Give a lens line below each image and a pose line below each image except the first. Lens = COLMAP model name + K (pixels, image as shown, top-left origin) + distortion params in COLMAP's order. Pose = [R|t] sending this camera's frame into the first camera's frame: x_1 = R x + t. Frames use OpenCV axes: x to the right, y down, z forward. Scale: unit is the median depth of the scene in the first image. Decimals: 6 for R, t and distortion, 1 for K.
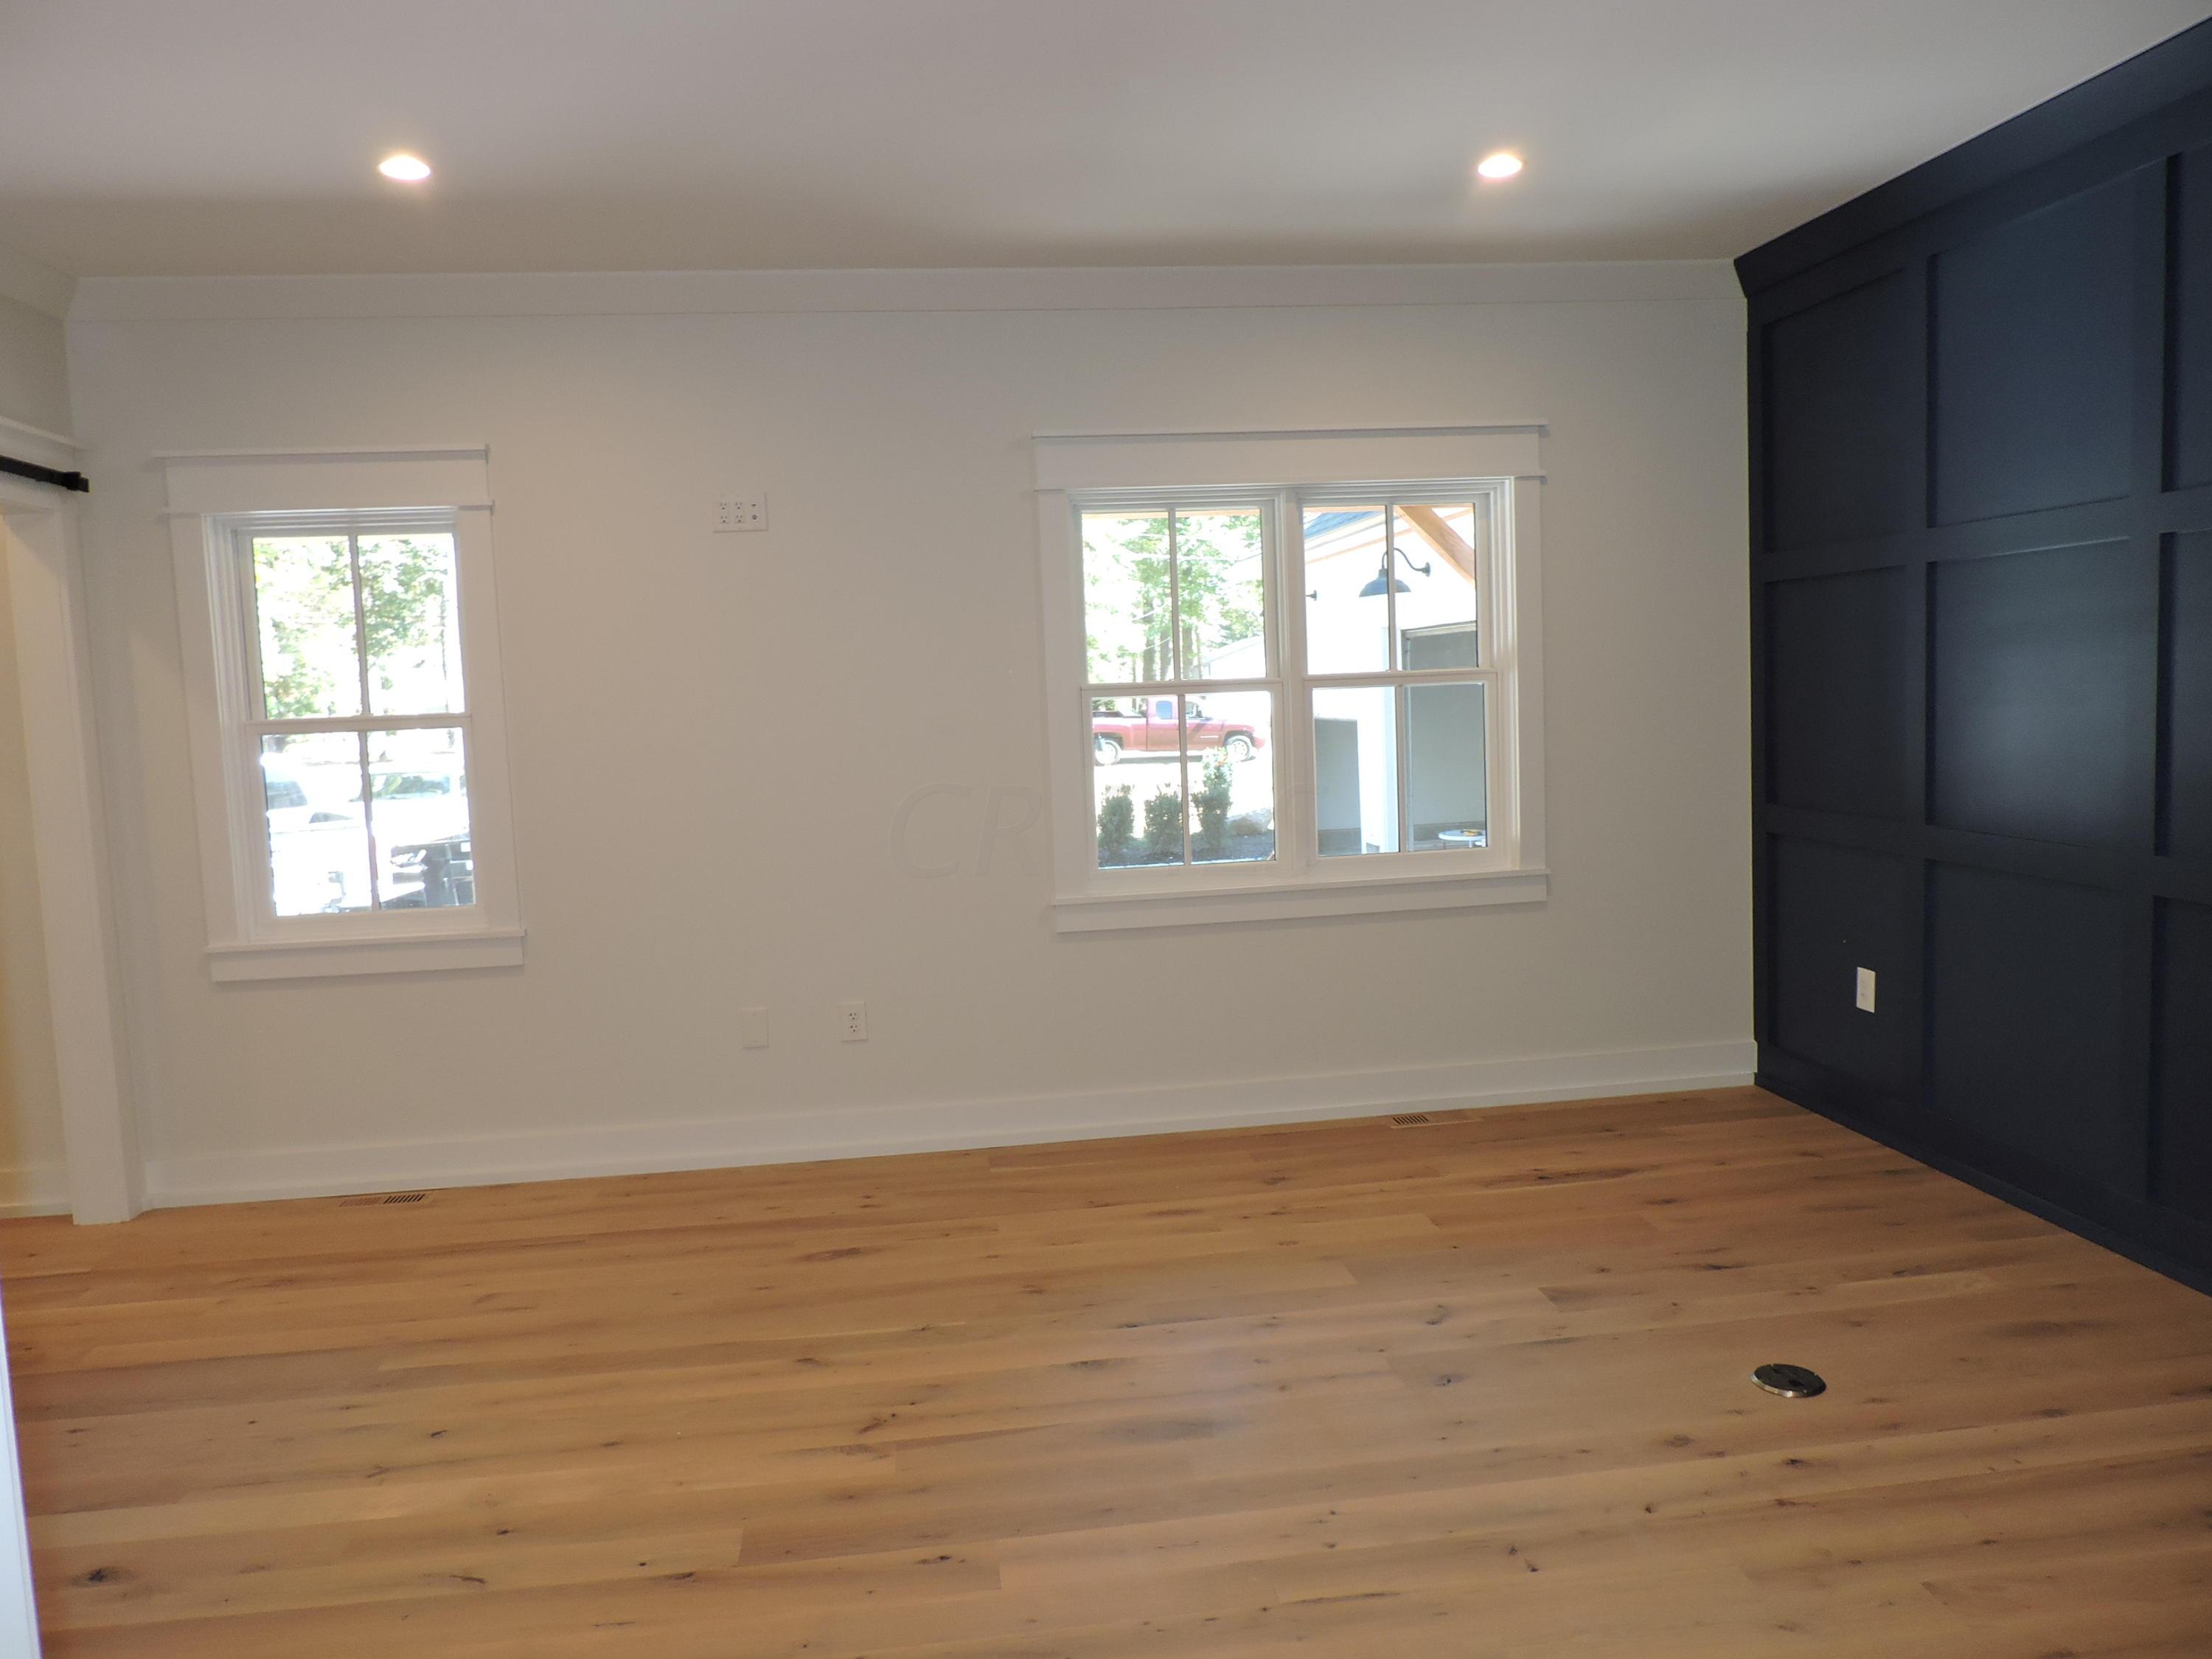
lens RADIAL K [[1596.9, 0, 1096.6], [0, 1596.9, 836.4], [0, 0, 1]] dist [-0.010185, -0.008507]
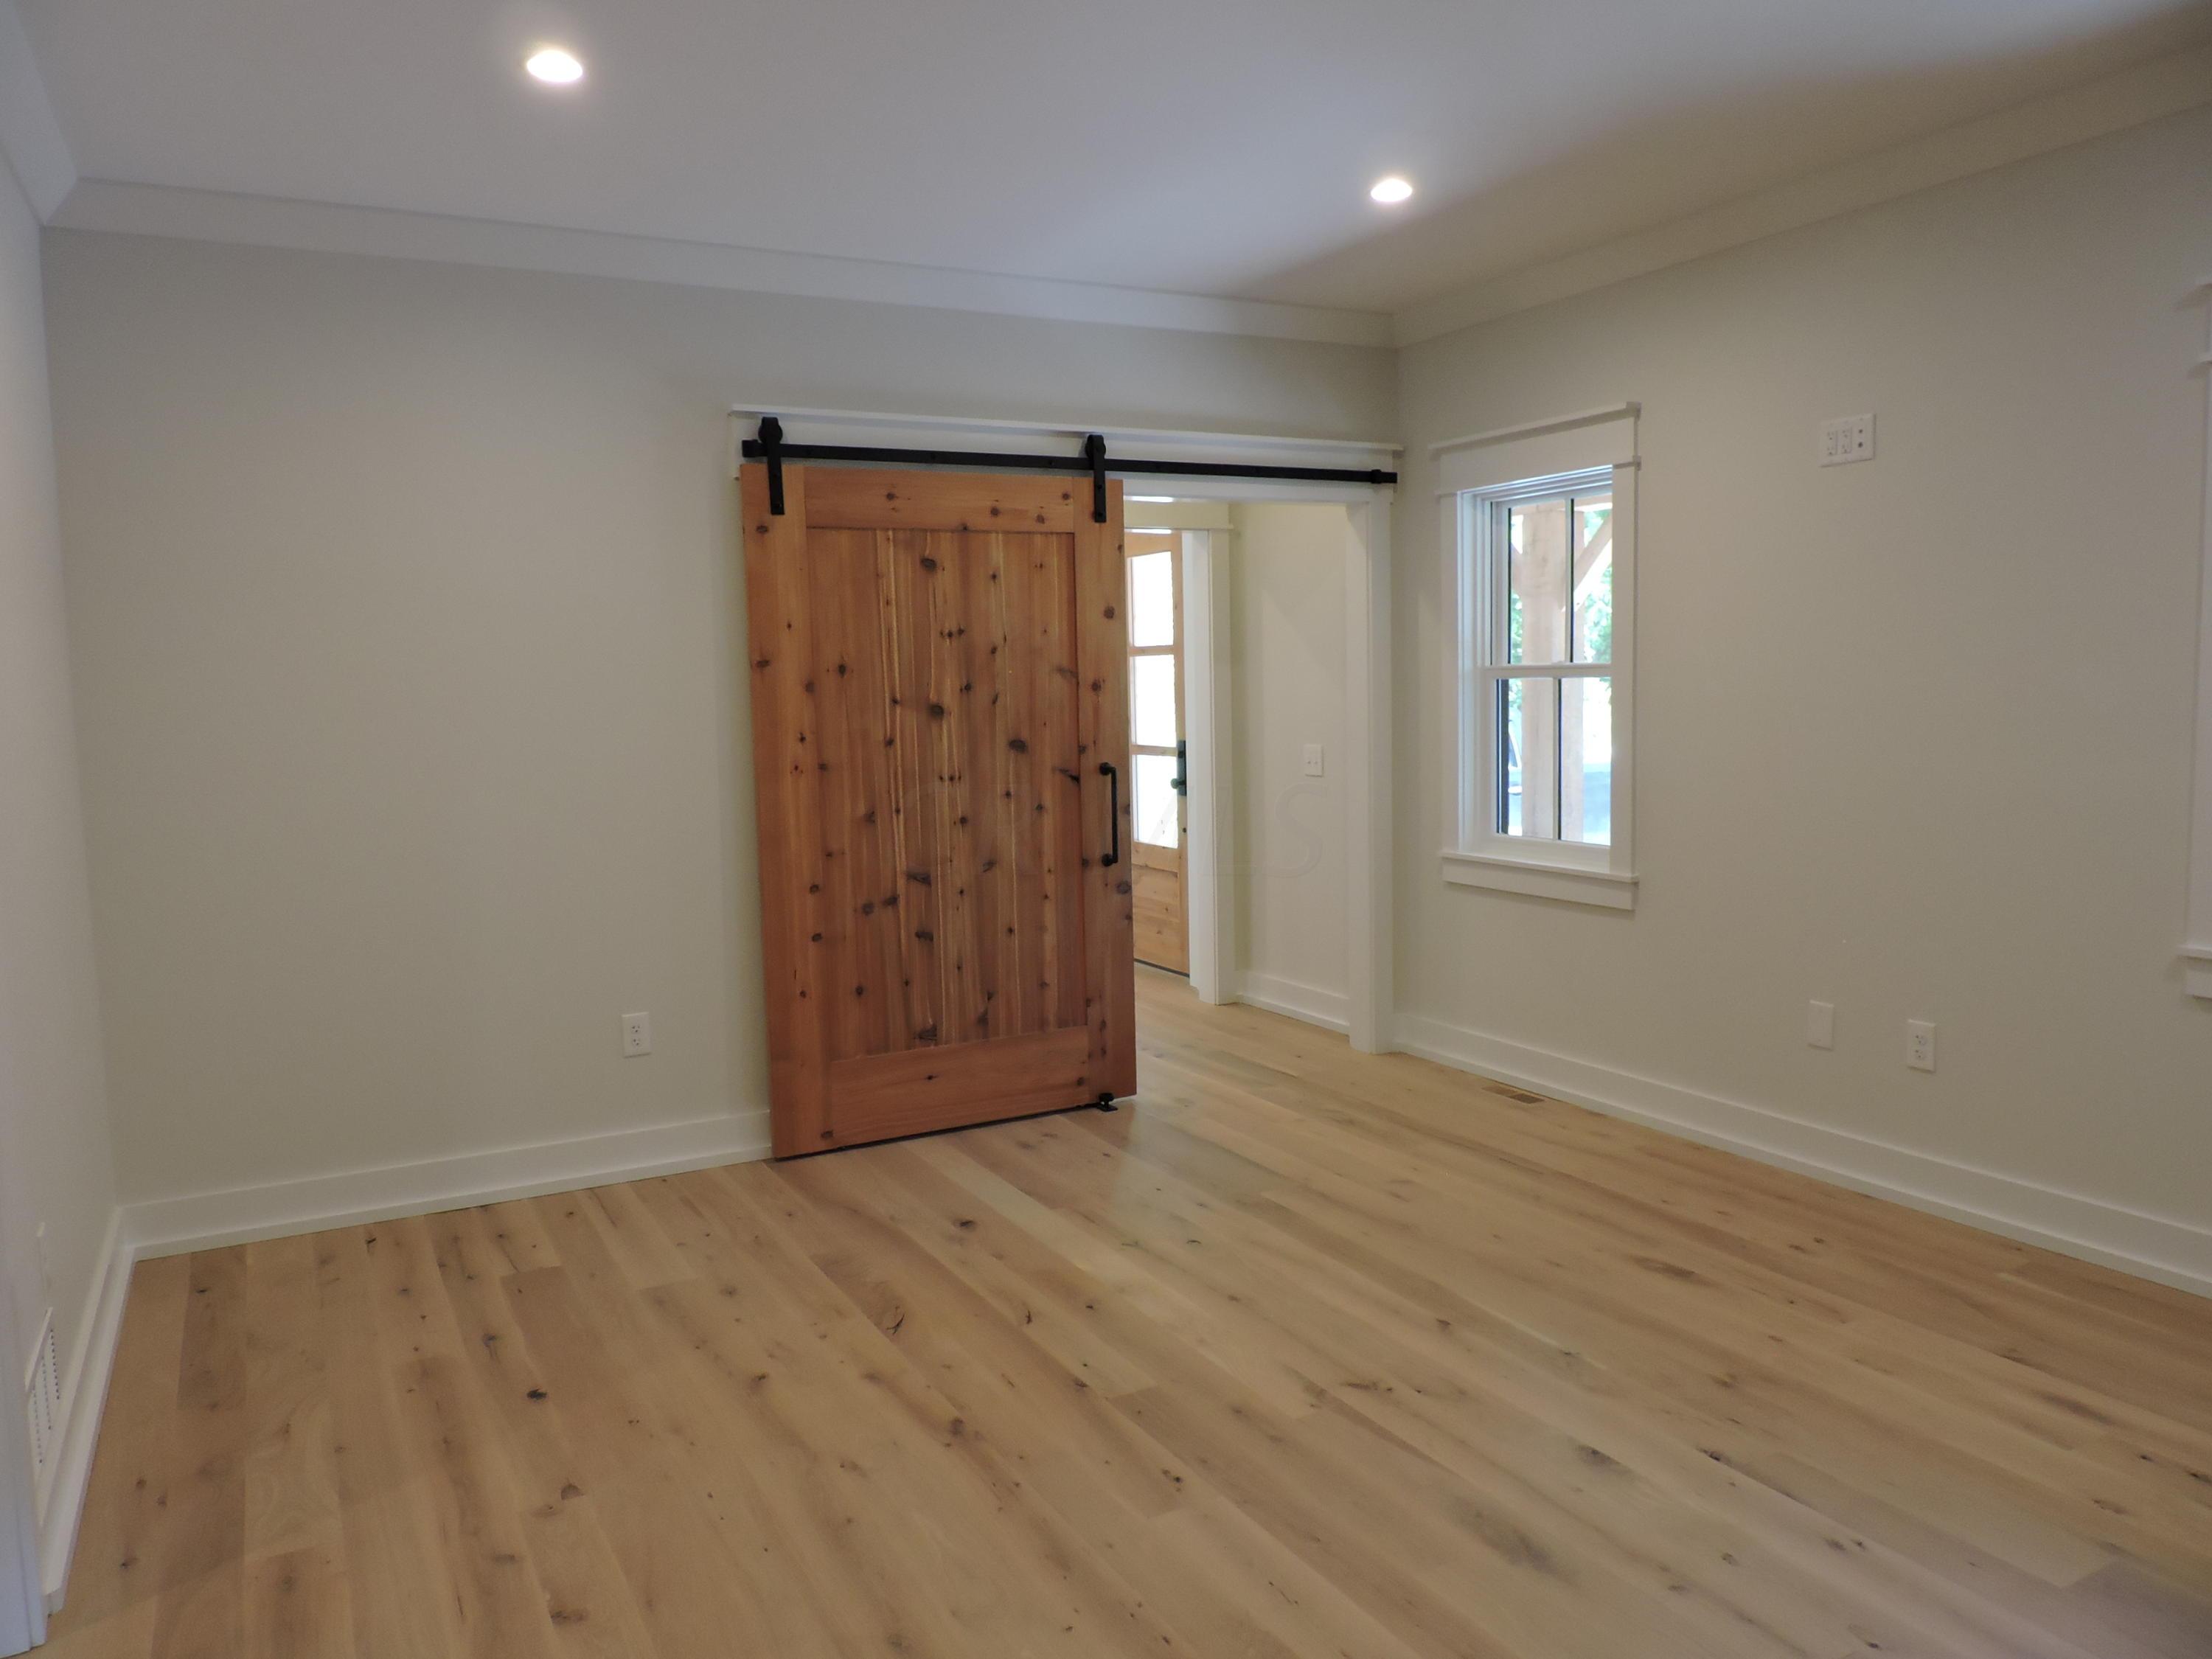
lens RADIAL K [[1596.9, 0, 1096.6], [0, 1596.9, 836.4], [0, 0, 1]] dist [-0.010185, -0.008507]
pose [[0.342945, 0.124082, -0.931124, 0.525326], [-0.072825, 0.991766, 0.105340, -0.055464], [0.936528, 0.031683, 0.349157, 0.350629]]
